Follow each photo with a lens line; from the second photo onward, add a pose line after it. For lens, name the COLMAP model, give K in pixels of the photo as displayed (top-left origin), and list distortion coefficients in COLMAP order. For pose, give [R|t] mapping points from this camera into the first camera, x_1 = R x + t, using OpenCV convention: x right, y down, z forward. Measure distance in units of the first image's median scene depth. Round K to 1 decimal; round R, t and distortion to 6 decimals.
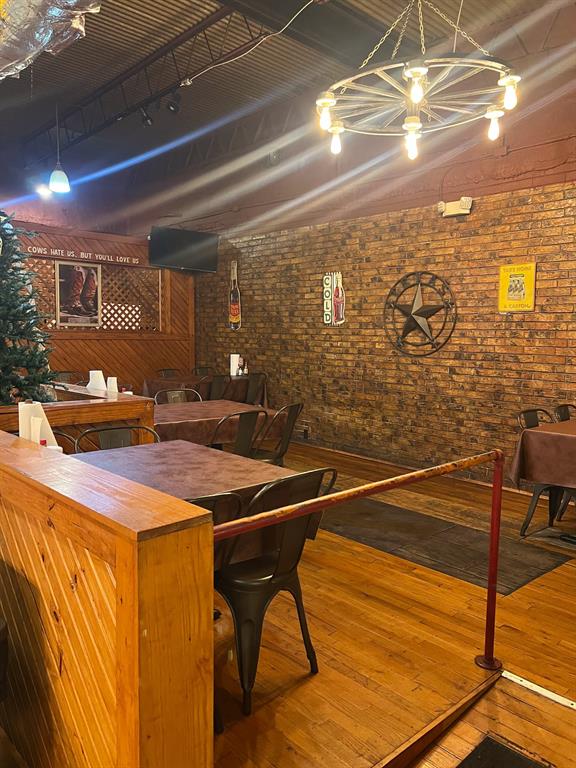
lens RADIAL K [[573.1, 0, 281.4], [0, 573.1, 382.4], [0, 0, 1]] dist [0.087472, -0.075804]
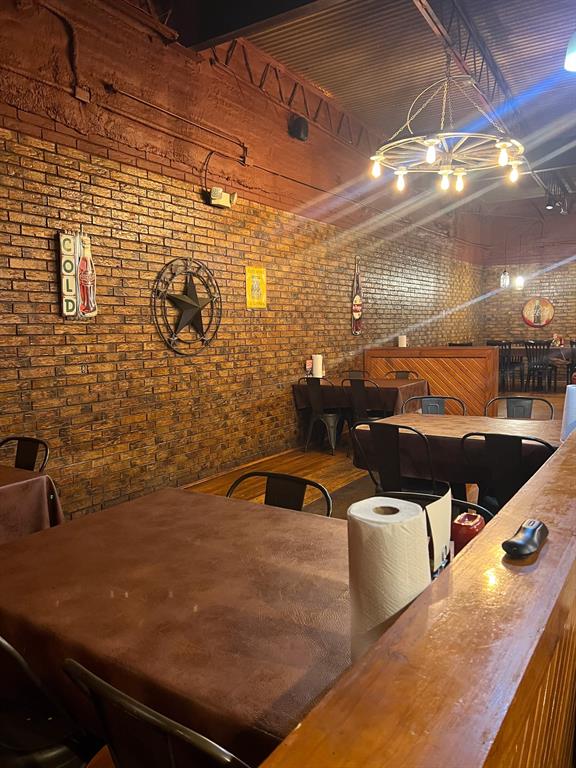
lens RADIAL K [[573.1, 0, 281.4], [0, 573.1, 382.4], [0, 0, 1]] dist [0.087472, -0.075804]
pose [[-0.234446, -0.102549, 0.966705, -0.624929], [0.097469, 0.986930, 0.128333, -0.100615], [-0.967231, 0.124311, -0.221386, 1.035918]]
